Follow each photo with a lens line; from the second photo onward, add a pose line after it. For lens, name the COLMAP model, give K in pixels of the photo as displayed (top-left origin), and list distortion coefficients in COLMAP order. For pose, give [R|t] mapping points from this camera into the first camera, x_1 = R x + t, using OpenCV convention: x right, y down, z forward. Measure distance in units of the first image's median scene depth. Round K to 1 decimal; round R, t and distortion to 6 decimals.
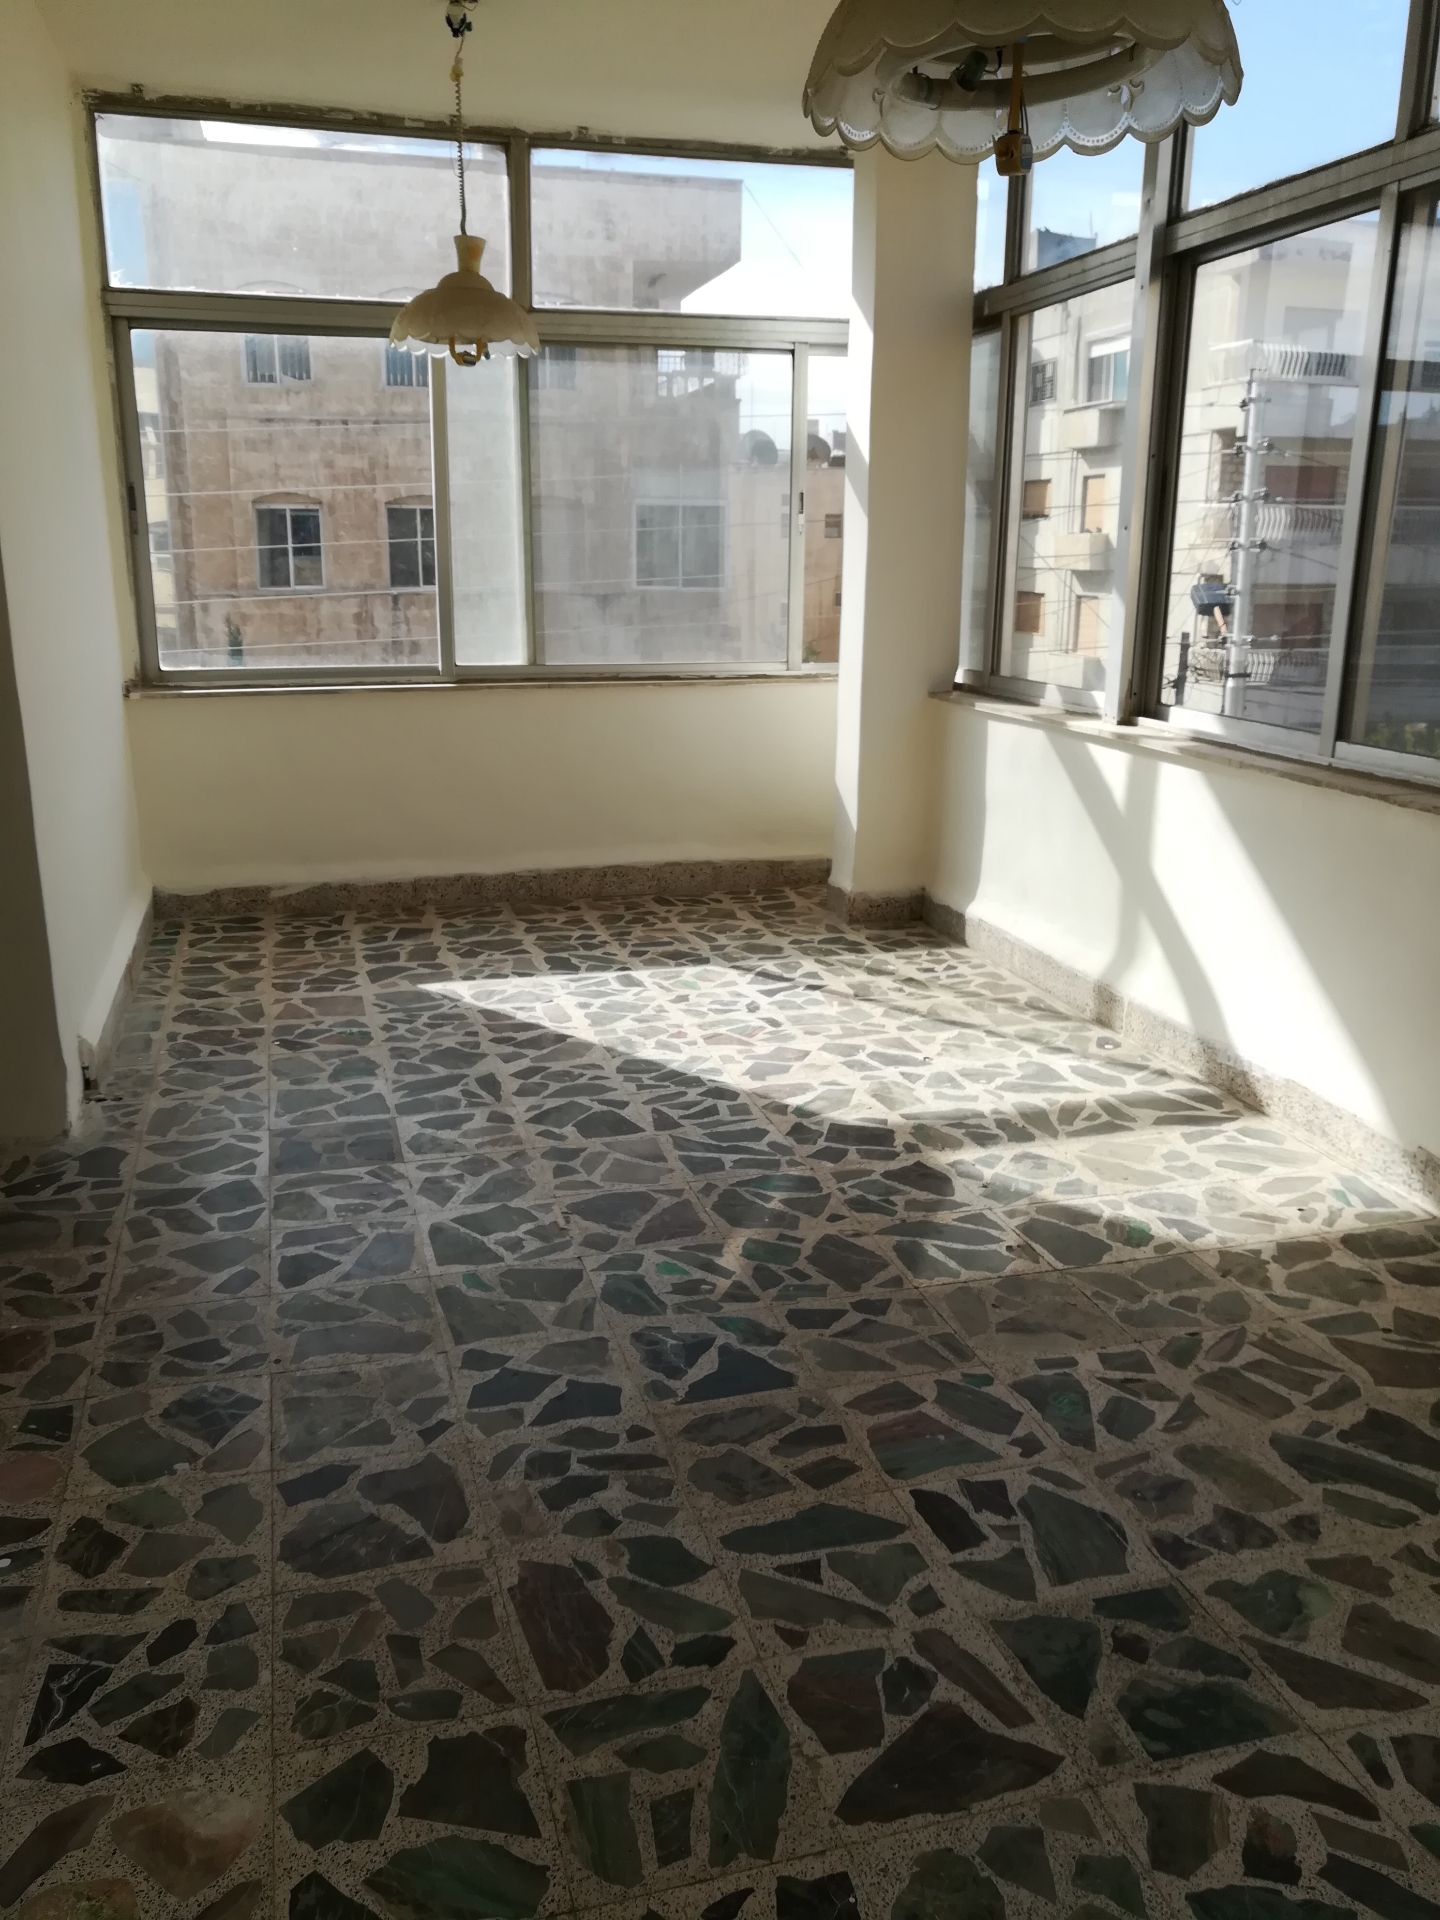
lens RADIAL K [[1501.4, 0, 701.2], [0, 1501.4, 939.6], [0, 0, 1]] dist [-0.005945, 0.017896]
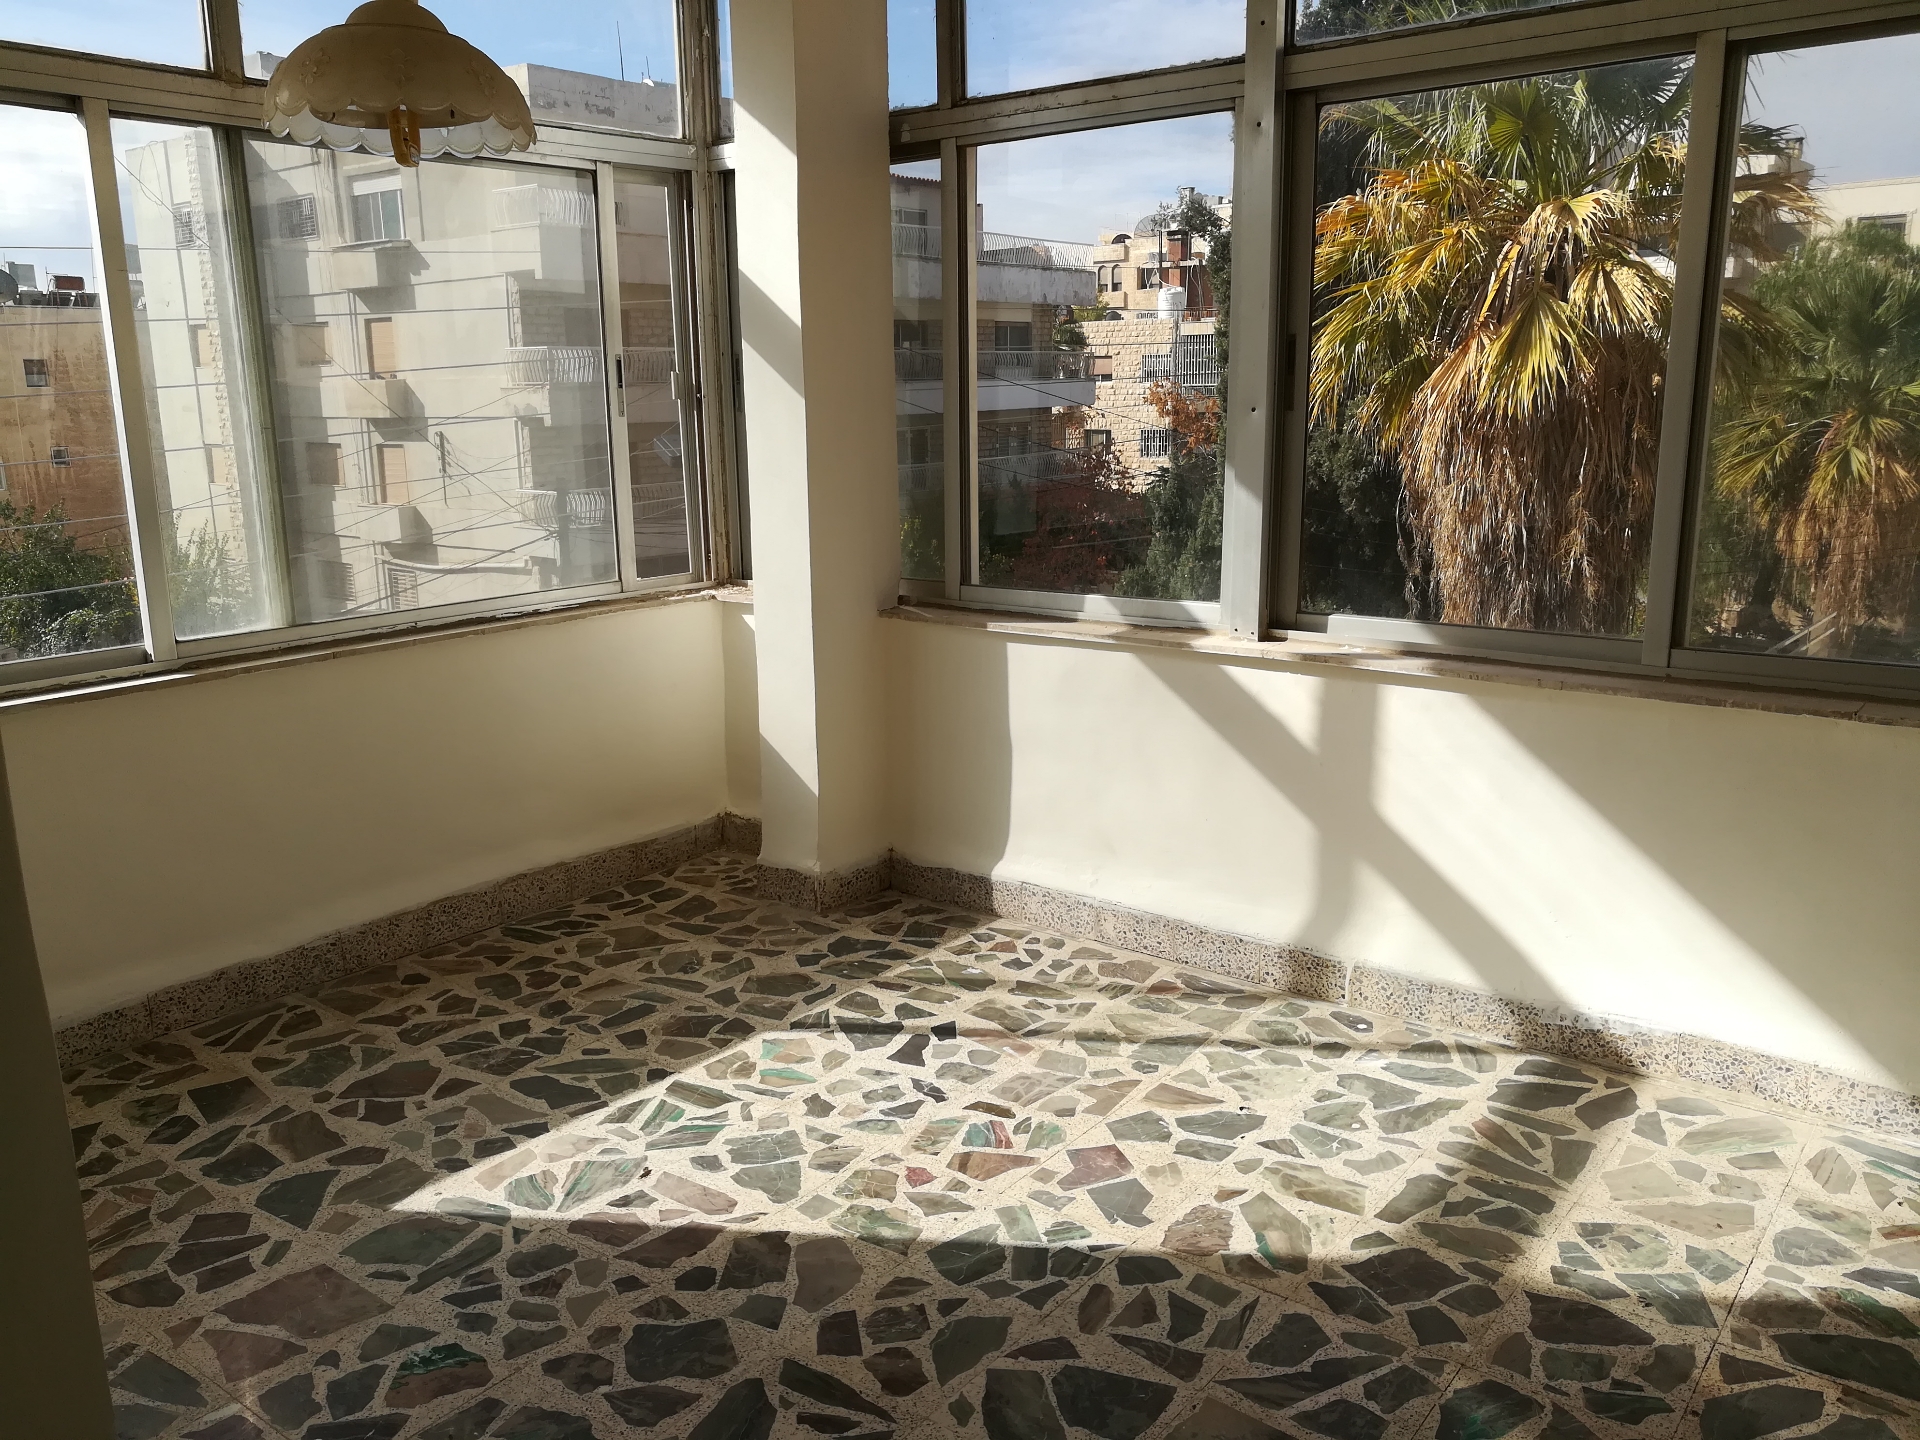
lens RADIAL K [[1501.4, 0, 942.6], [0, 1501.4, 740.9], [0, 0, 1]] dist [-0.005945, 0.017896]
pose [[0.809997, -0.157926, 0.564770, -0.391610], [0.171663, 0.984724, 0.029157, -0.160578], [-0.560747, 0.073333, 0.824733, 0.465451]]
